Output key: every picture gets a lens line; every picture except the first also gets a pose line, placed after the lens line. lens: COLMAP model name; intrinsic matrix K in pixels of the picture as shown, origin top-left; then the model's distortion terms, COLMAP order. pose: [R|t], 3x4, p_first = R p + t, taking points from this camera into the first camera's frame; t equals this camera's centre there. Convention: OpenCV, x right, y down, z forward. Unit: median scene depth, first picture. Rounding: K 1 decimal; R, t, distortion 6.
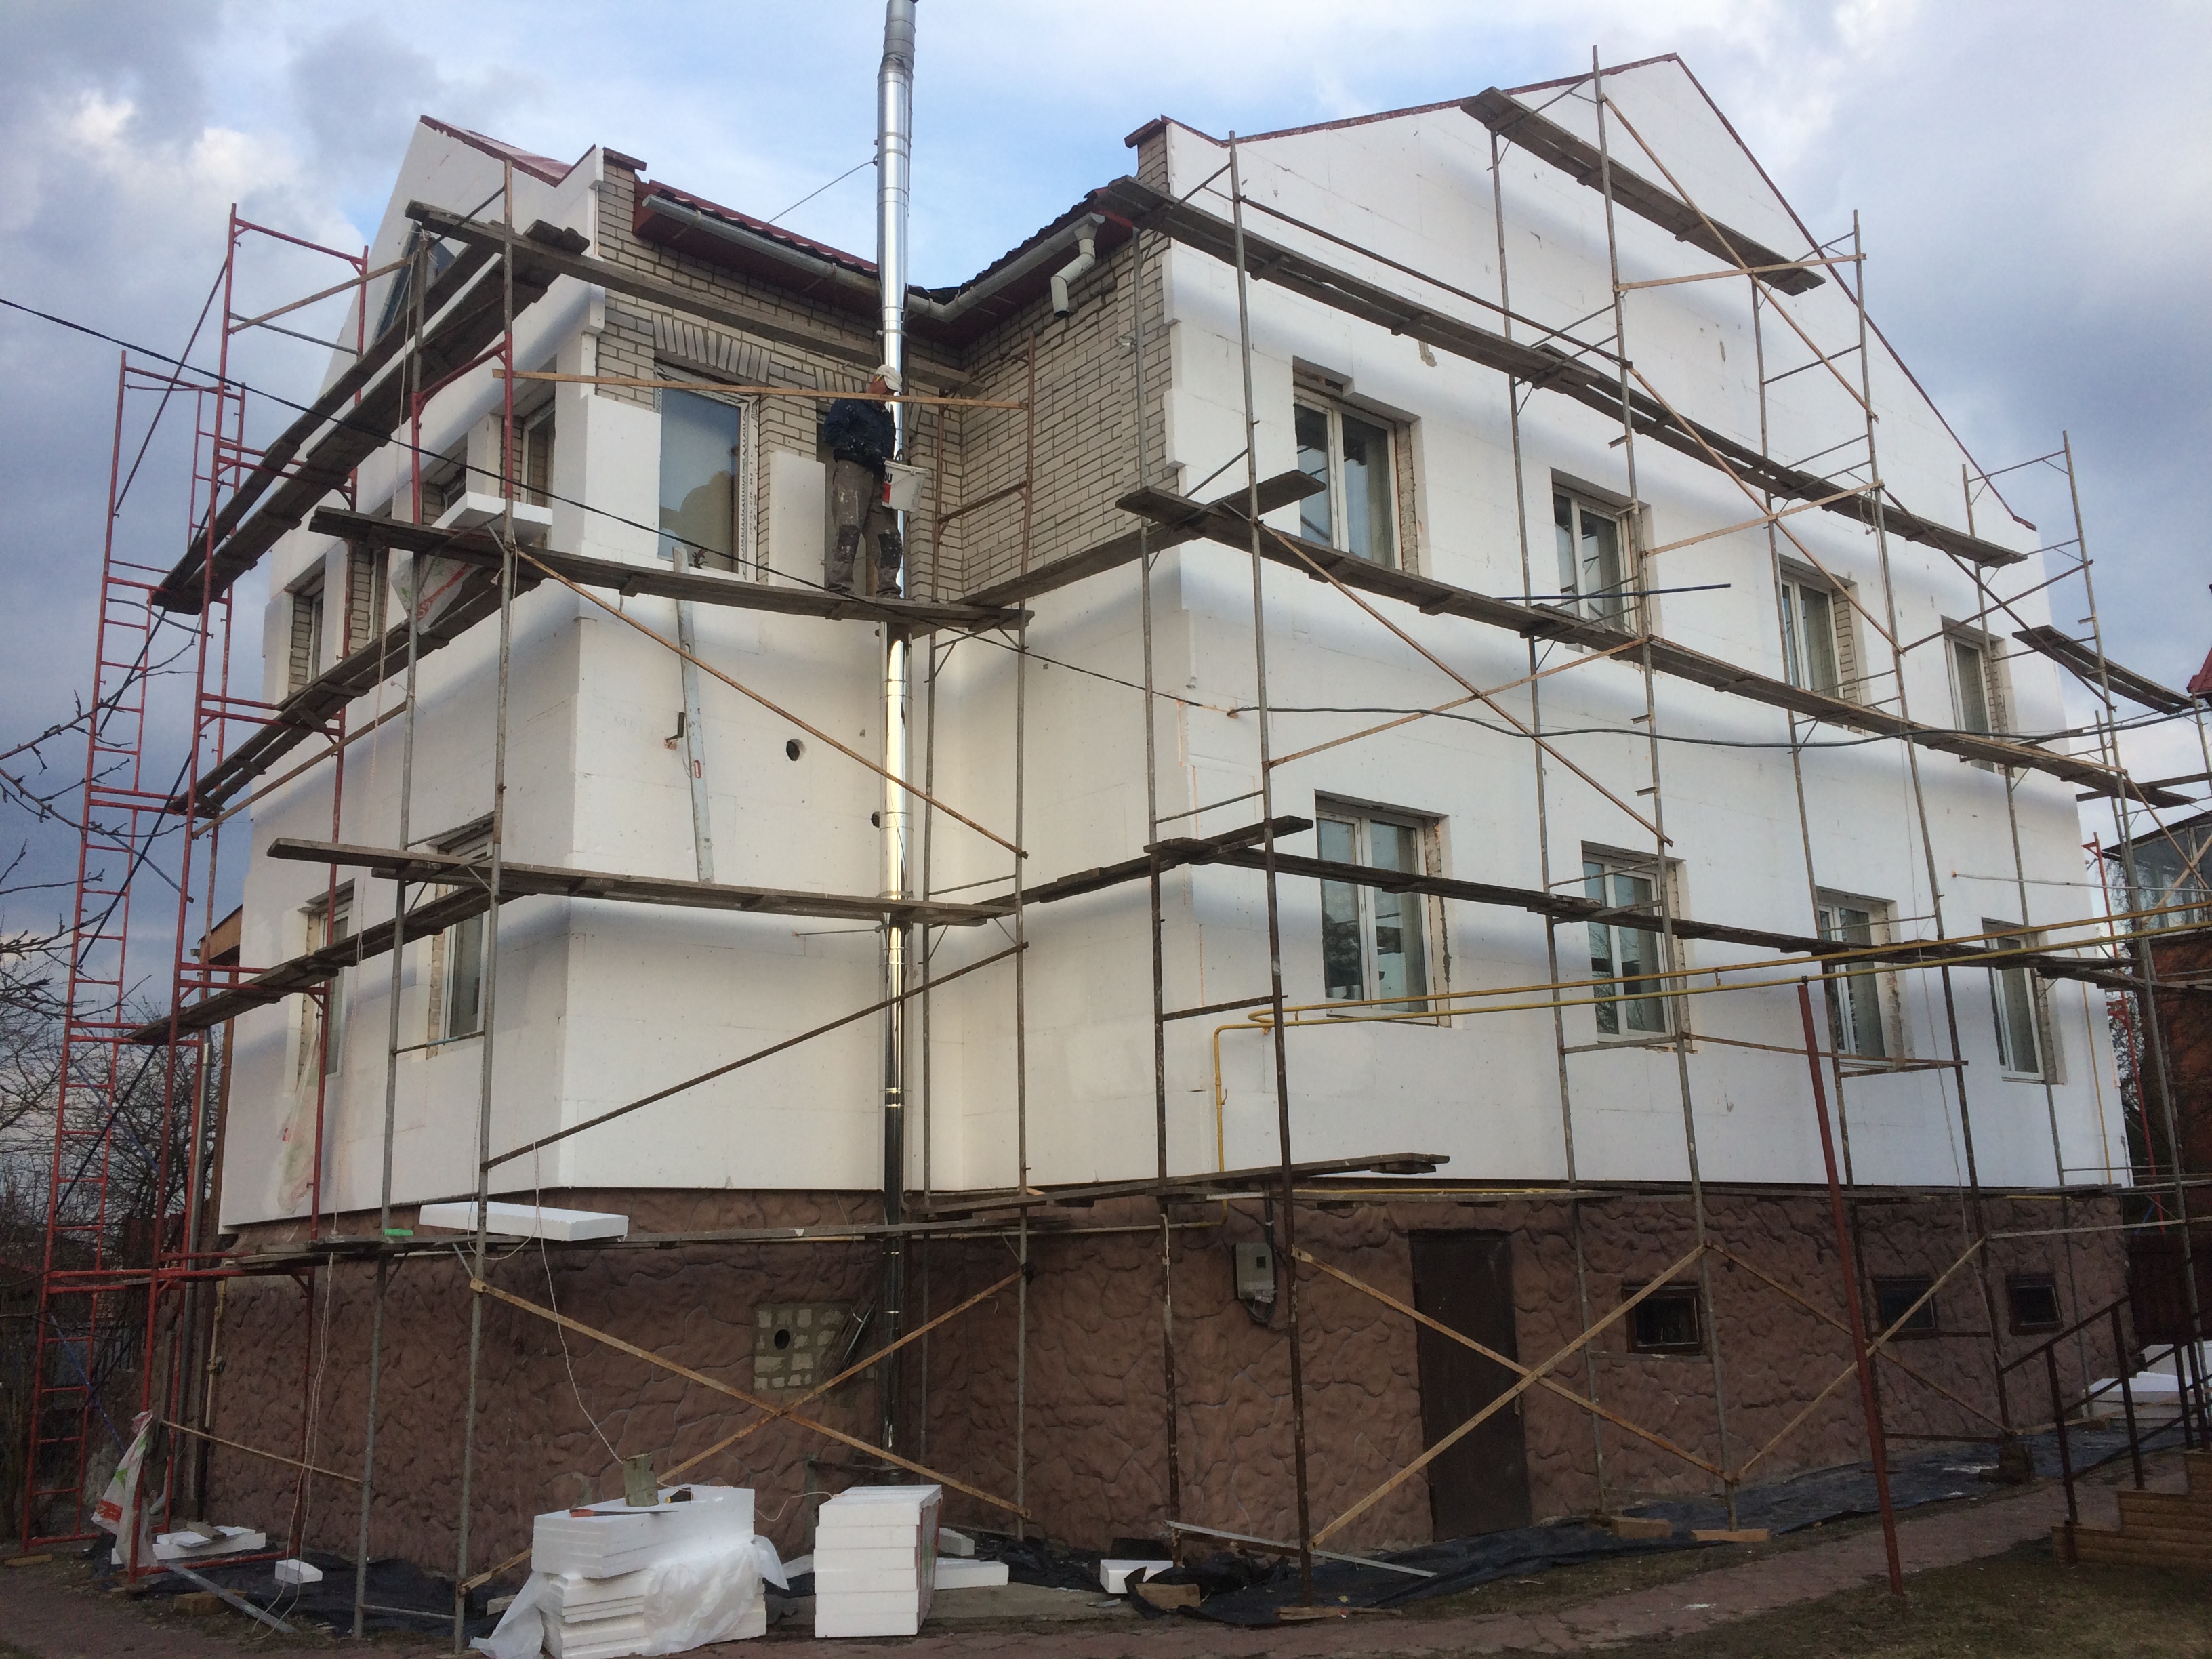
lens RADIAL K [[1896.2, 0, 1096.3], [0, 1896.2, 856.2], [0, 0, 1]] dist [0.091105, -0.106904]
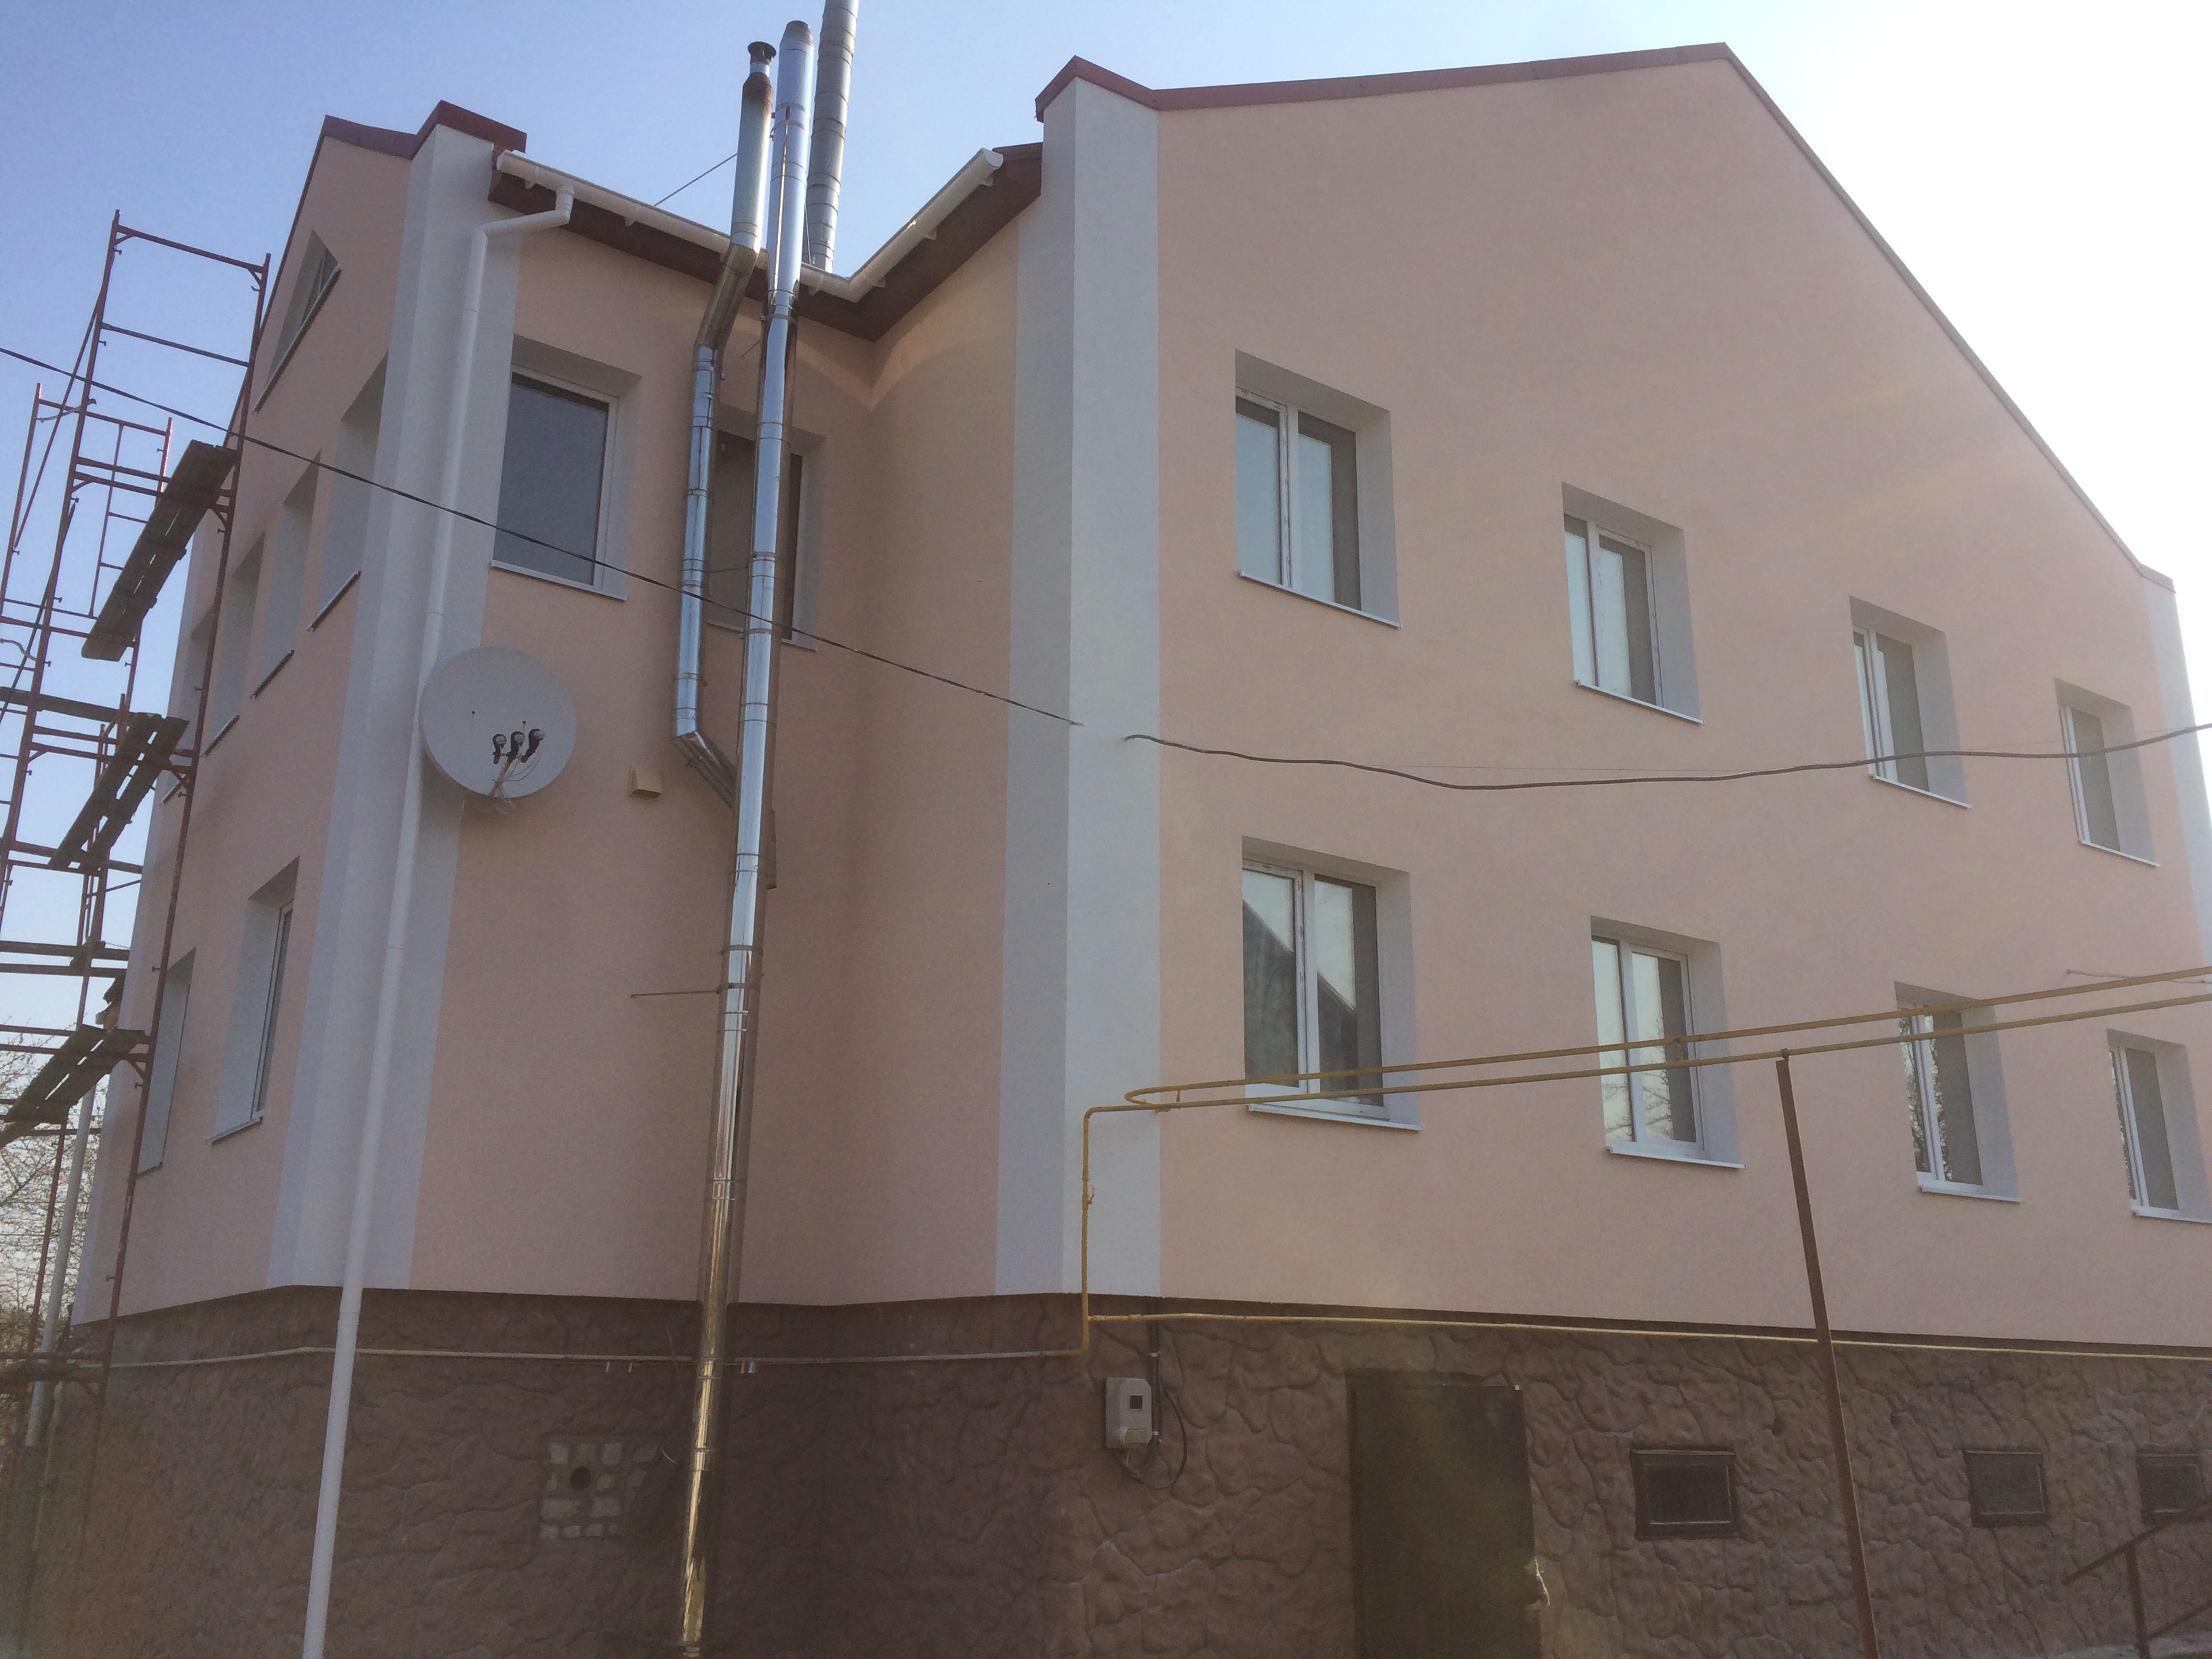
lens RADIAL K [[1896.2, 0, 1089.3], [0, 1896.2, 855.4], [0, 0, 1]] dist [0.091105, -0.106904]
pose [[0.996589, 0.010941, -0.081802, 0.115066], [-0.016330, 0.997719, -0.065503, 0.030432], [0.080899, 0.066615, 0.994494, 0.154855]]
